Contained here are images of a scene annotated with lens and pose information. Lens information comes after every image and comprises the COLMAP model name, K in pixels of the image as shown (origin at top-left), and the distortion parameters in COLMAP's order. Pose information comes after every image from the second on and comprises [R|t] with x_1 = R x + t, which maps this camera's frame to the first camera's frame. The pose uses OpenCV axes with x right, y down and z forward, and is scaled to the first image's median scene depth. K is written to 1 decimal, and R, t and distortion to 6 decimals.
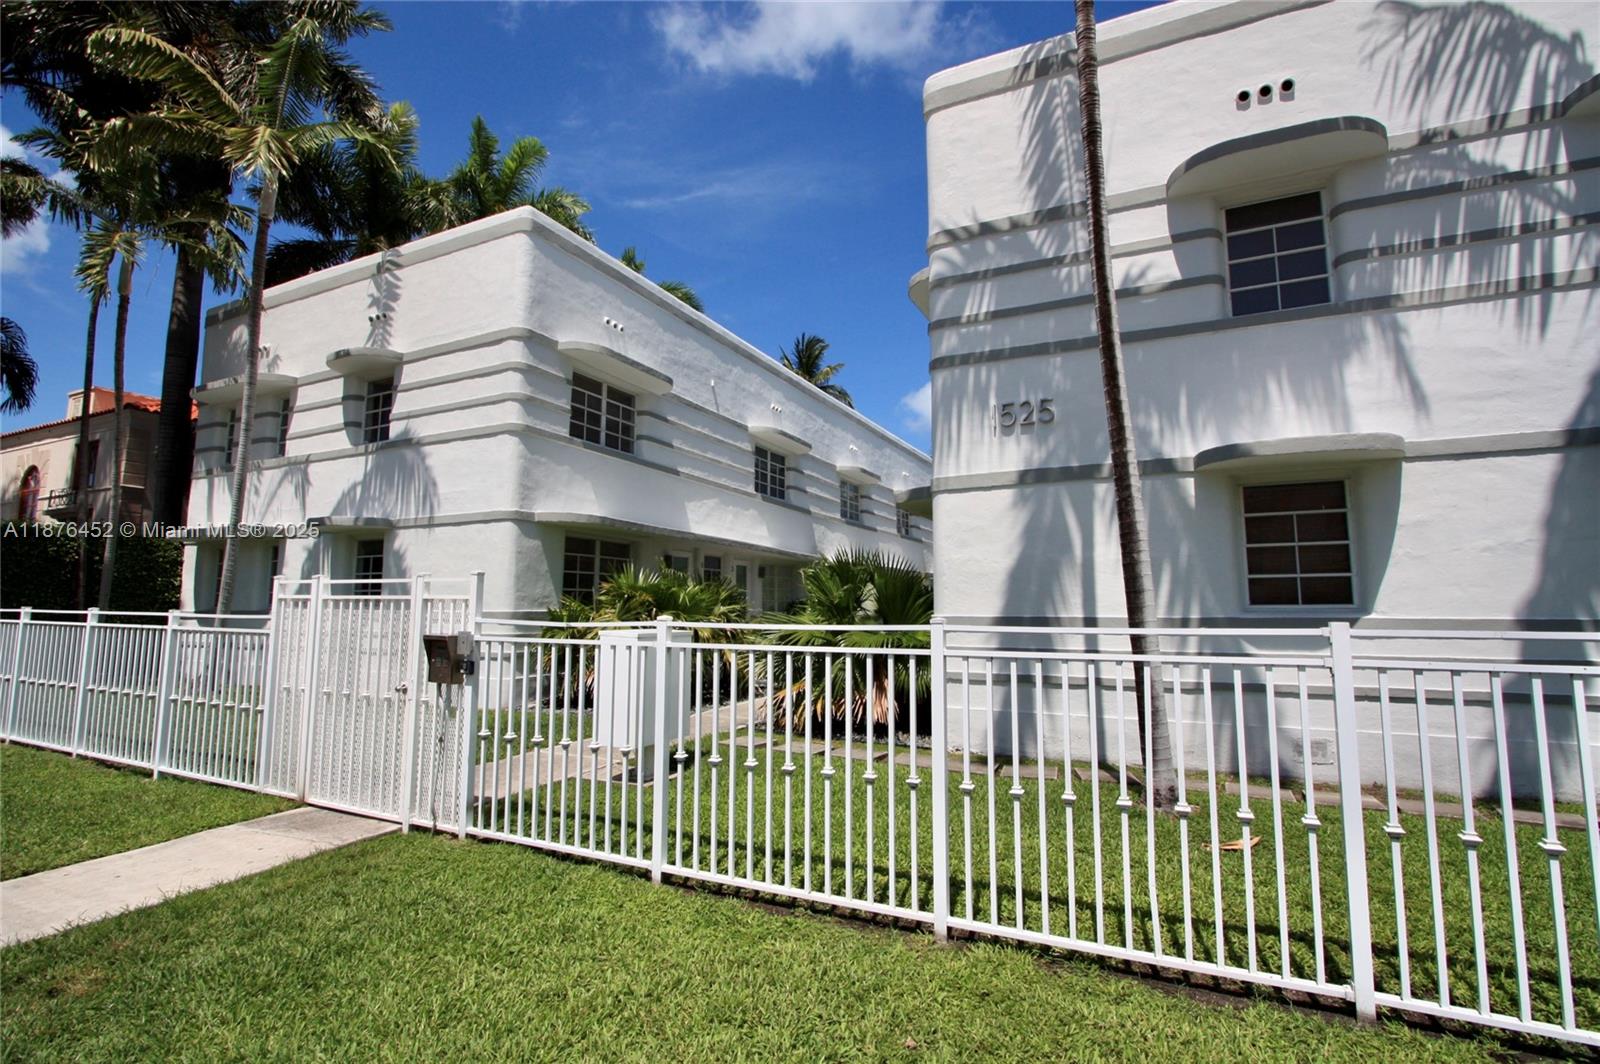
lens RADIAL K [[746.0, 0, 807.8], [0, 746.0, 524.9], [0, 0, 1]] dist [-0.013966, 0.001976]
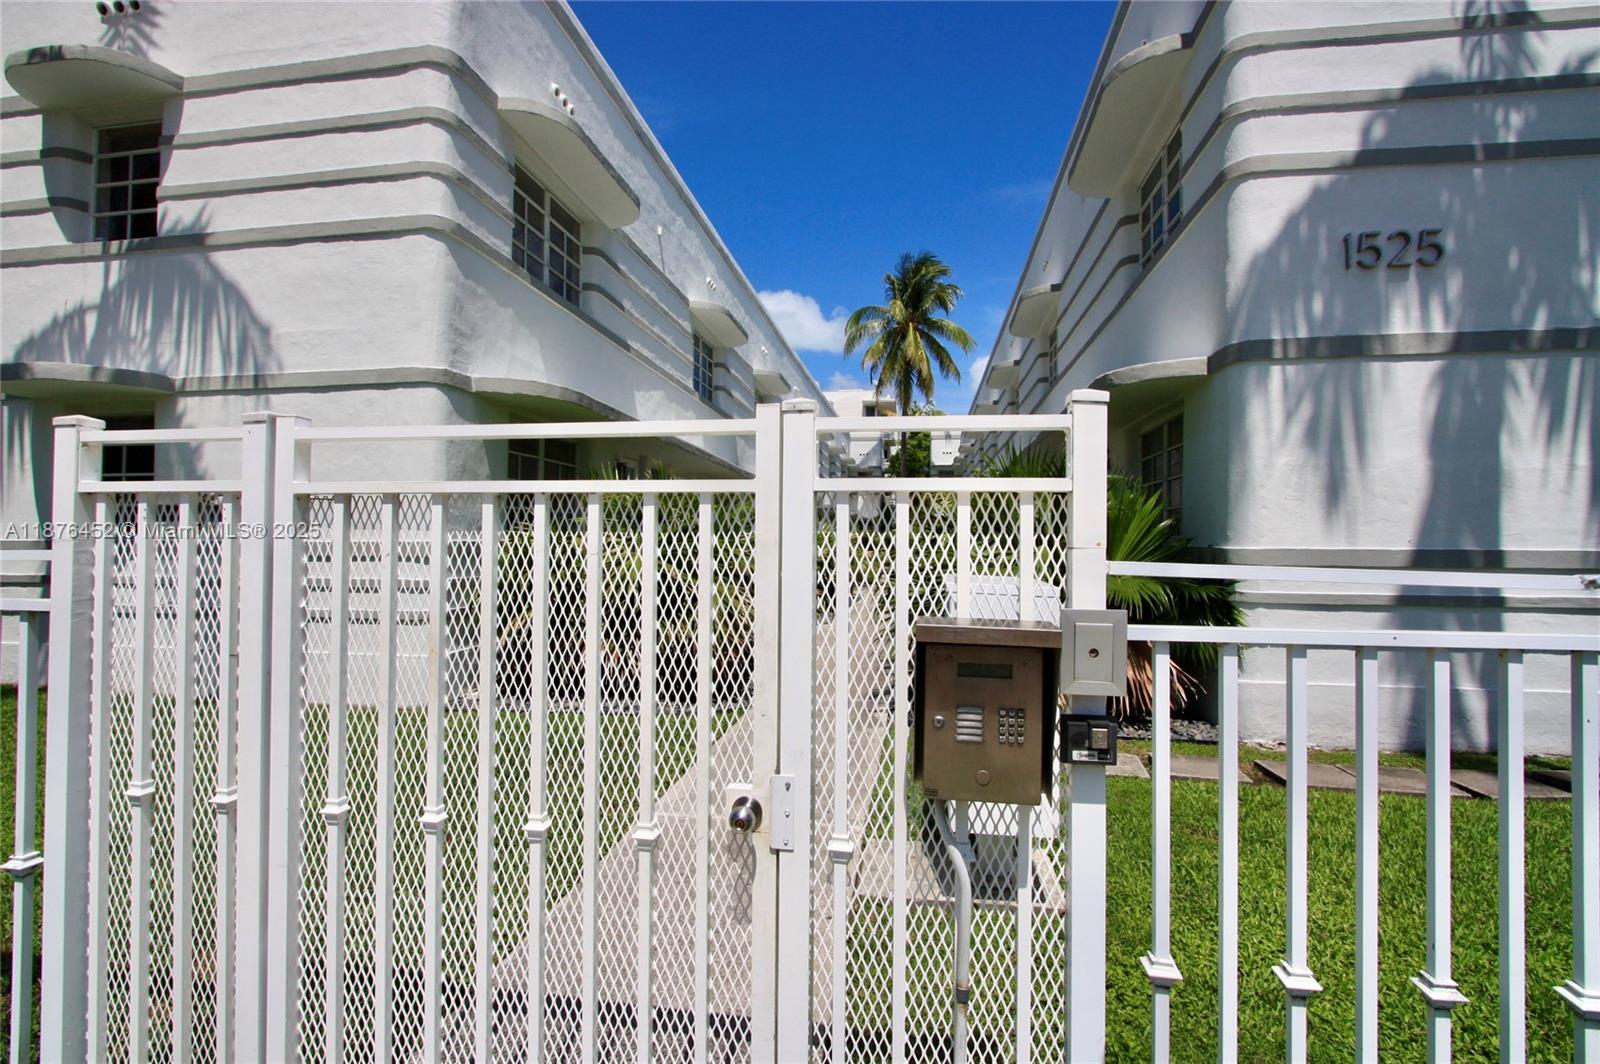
lens RADIAL K [[746.0, 0, 807.8], [0, 746.0, 524.9], [0, 0, 1]] dist [-0.013966, 0.001976]
pose [[0.955808, 0.009415, 0.293839, -0.248010], [-0.035407, 0.995898, 0.083263, 0.037098], [-0.291850, -0.089988, 0.952221, 0.299841]]
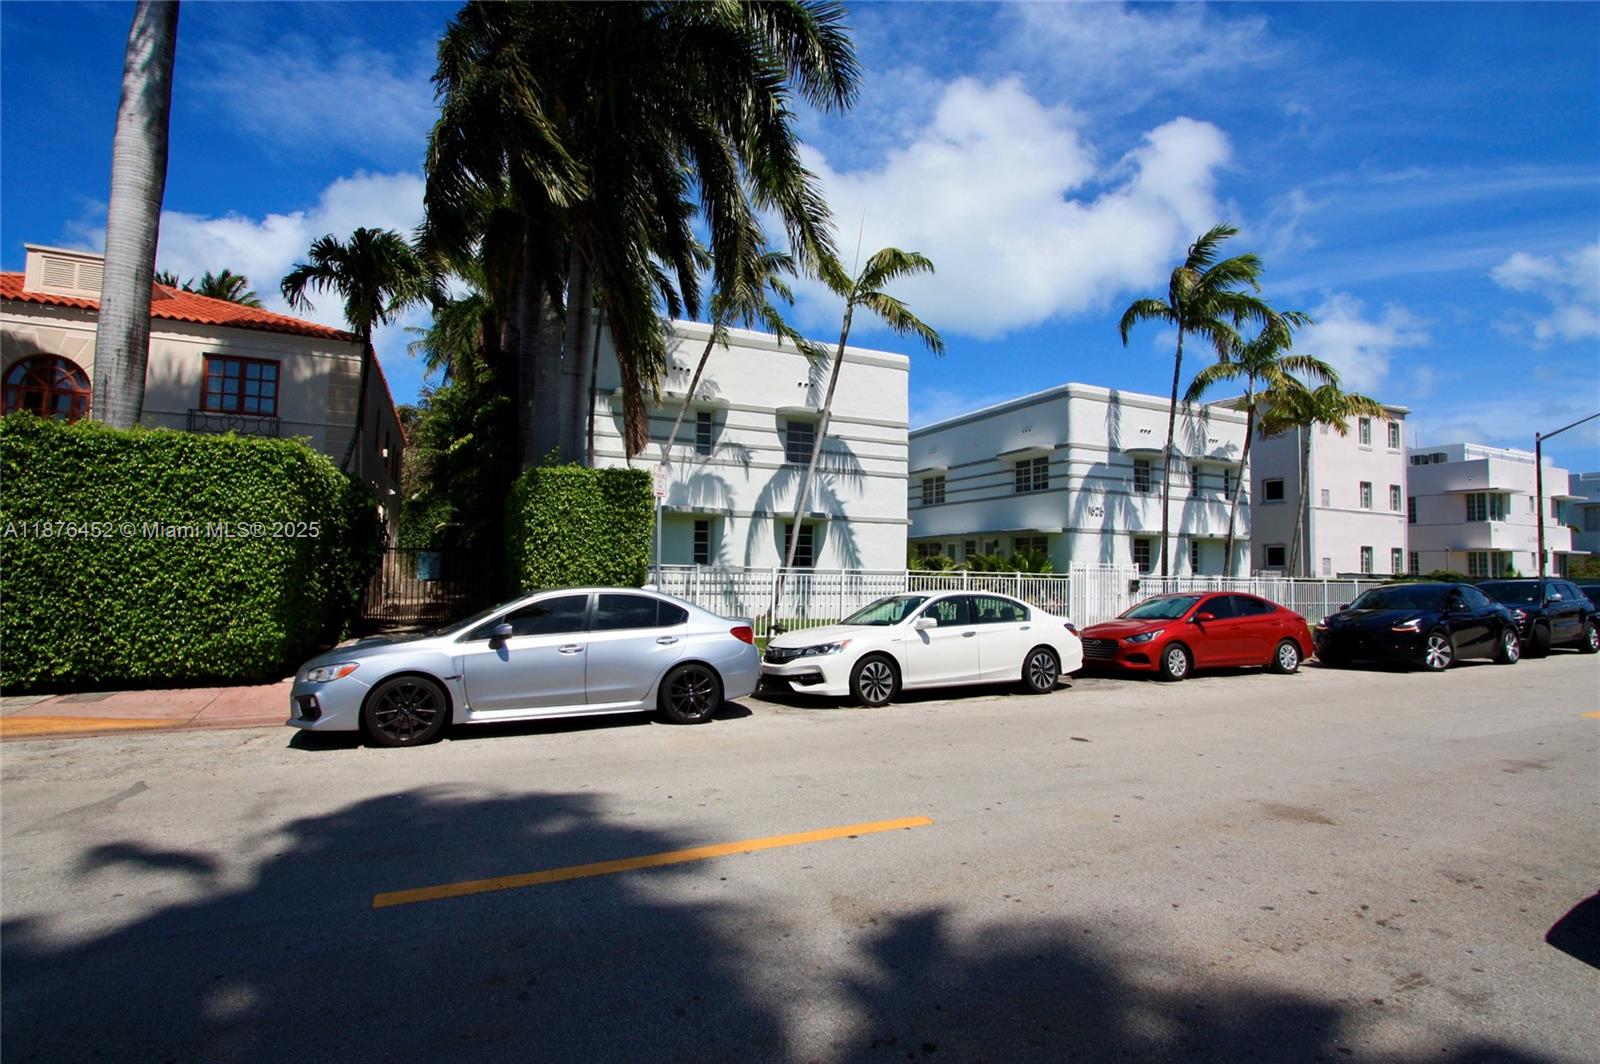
lens RADIAL K [[746.0, 0, 807.8], [0, 746.0, 524.9], [0, 0, 1]] dist [-0.013966, 0.001976]
pose [[0.616057, 0.052311, 0.785962, -1.792084], [-0.103437, 0.994525, 0.014884, -0.006123], [-0.780880, -0.090467, 0.618095, -0.010955]]
